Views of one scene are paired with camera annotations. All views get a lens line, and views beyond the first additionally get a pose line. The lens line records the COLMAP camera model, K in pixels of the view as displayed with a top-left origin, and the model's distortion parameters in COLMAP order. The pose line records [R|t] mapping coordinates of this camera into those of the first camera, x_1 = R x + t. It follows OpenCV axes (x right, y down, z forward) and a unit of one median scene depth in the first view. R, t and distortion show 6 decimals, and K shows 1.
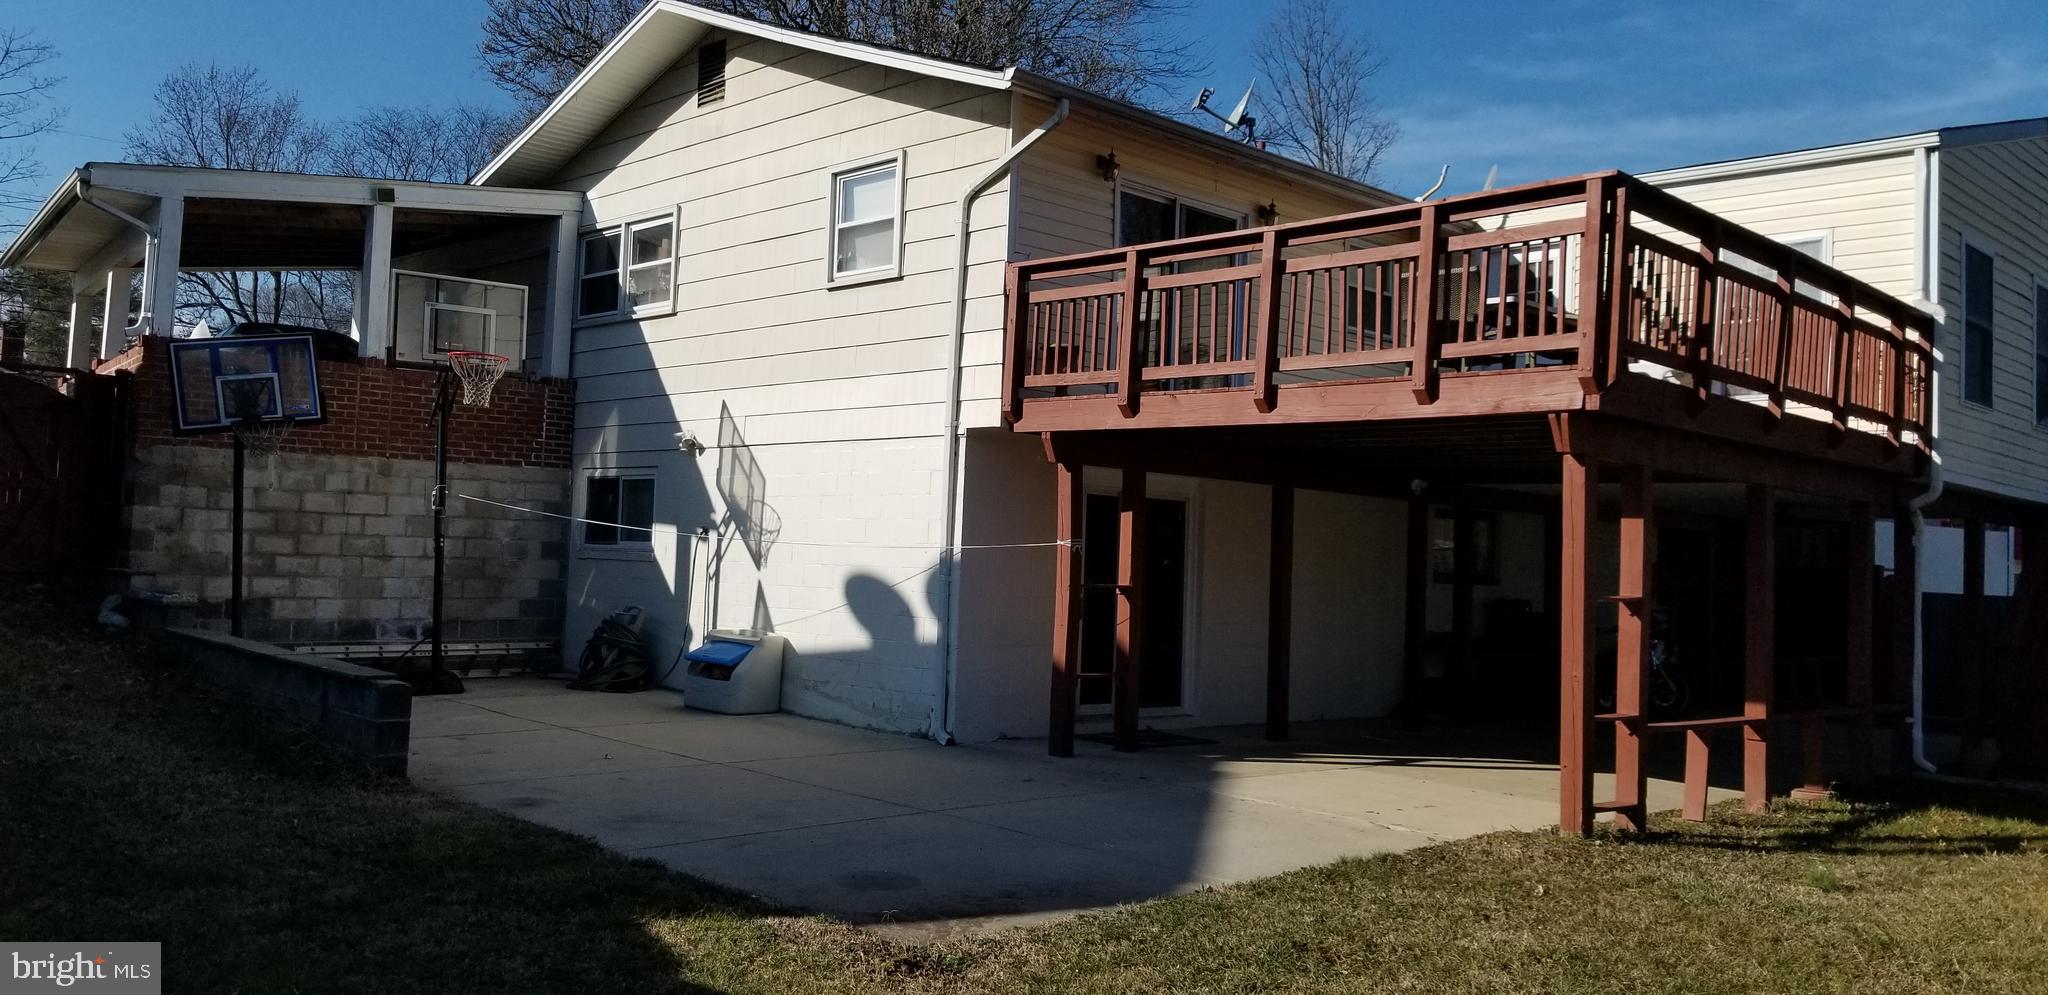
lens RADIAL K [[1589.8, 0, 1011.7], [0, 1589.8, 479.5], [0, 0, 1]] dist [0.135252, -0.291859]
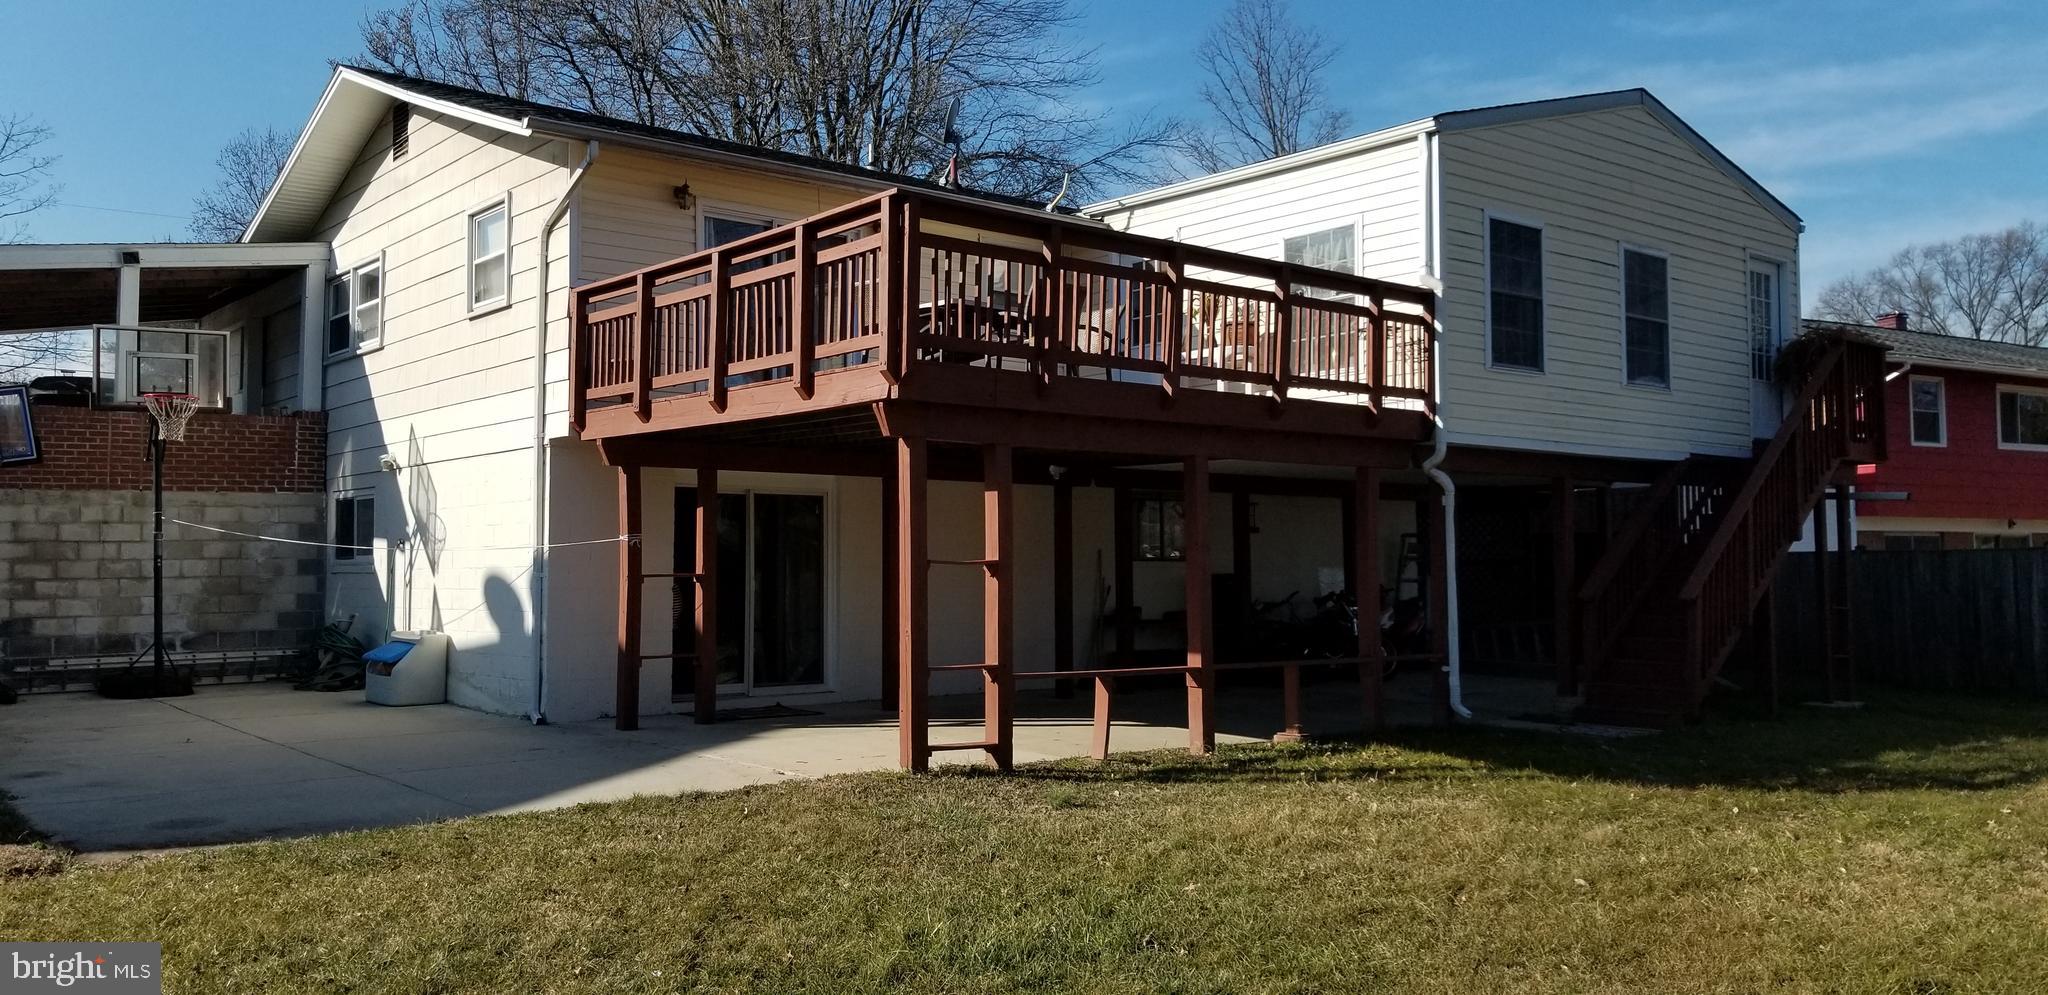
lens RADIAL K [[1586.9, 0, 1024.4], [0, 1586.9, 472.4], [0, 0, 1]] dist [0.098649, -0.175267]
pose [[0.995601, -0.047944, -0.080501, 0.354620], [0.047235, 0.998827, -0.010693, 0.017023], [0.080920, 0.006843, 0.996697, -0.077405]]
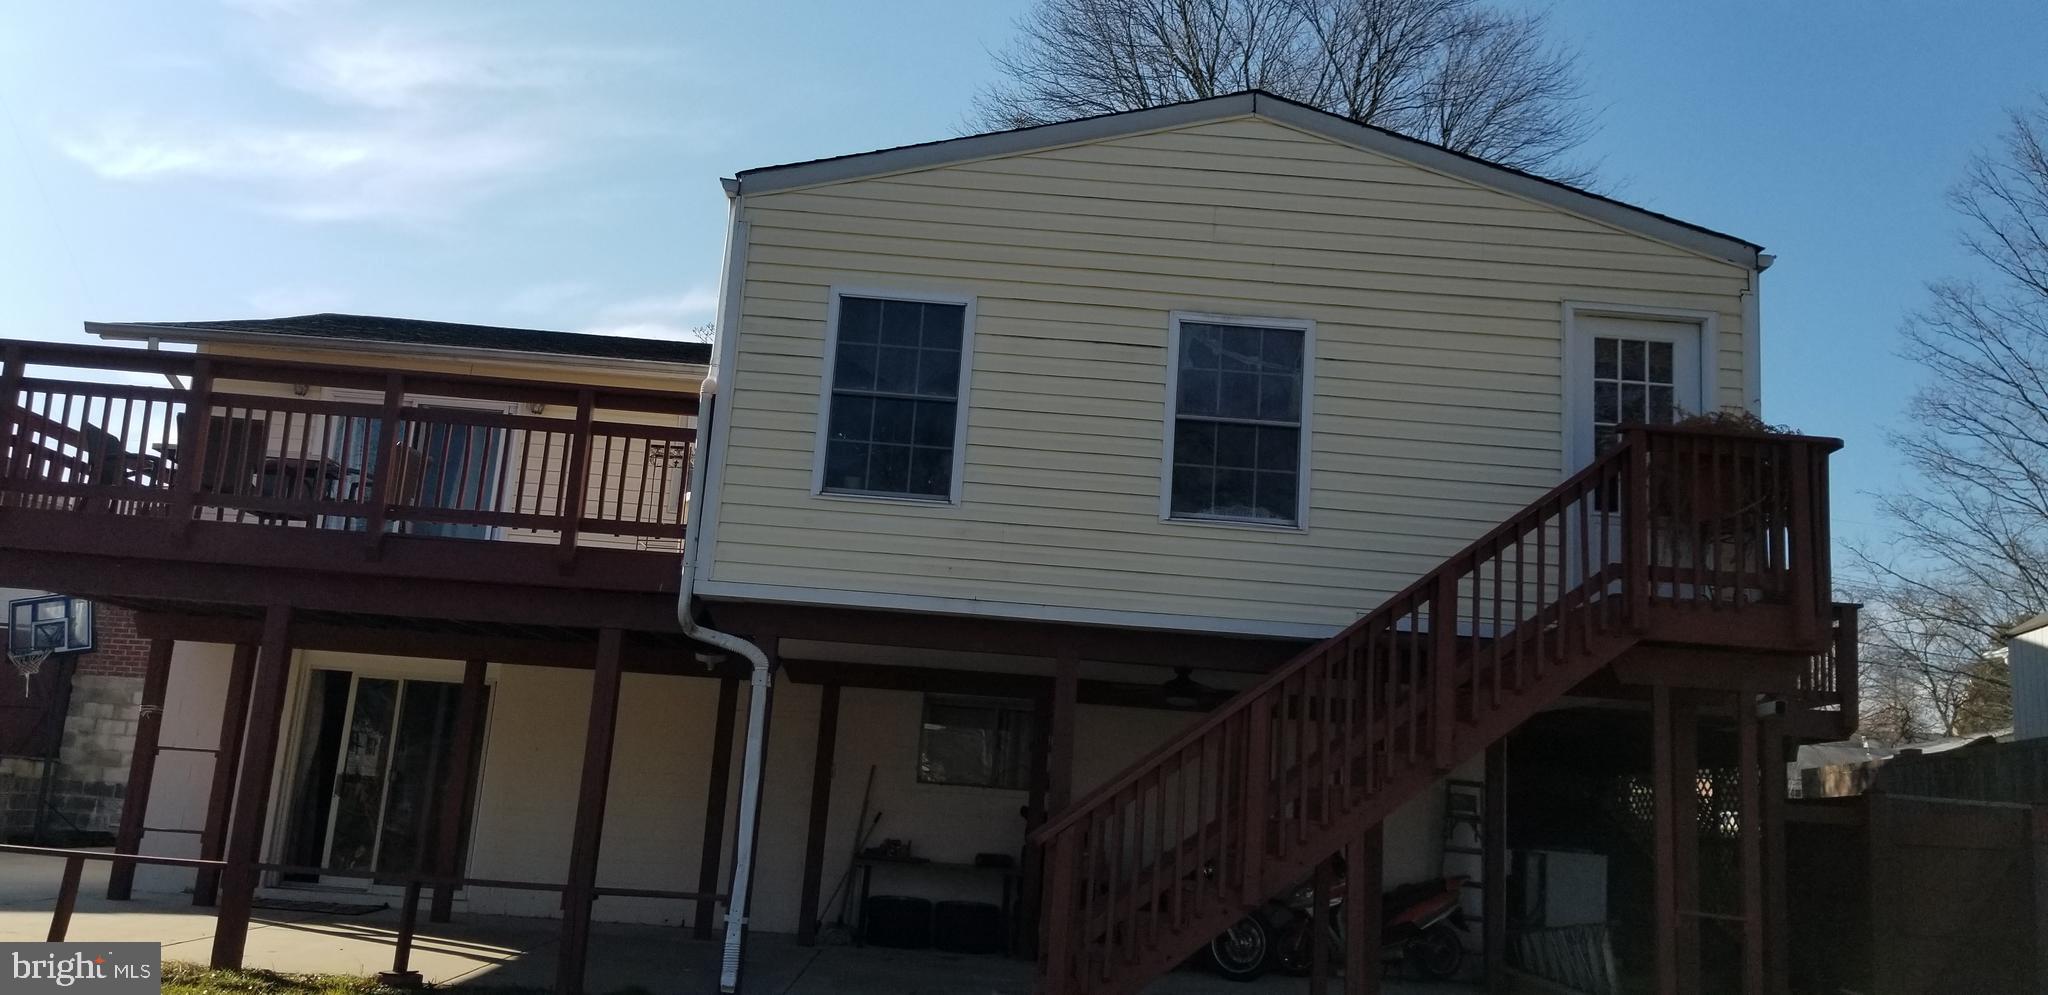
lens RADIAL K [[1590.4, 0, 985.8], [0, 1590.4, 498.0], [0, 0, 1]] dist [0.104554, -0.180526]
pose [[0.729153, -0.123269, -0.673158, 1.123876], [-0.004479, 0.982763, -0.184816, 0.090806], [0.684336, 0.137774, 0.716032, 0.487414]]
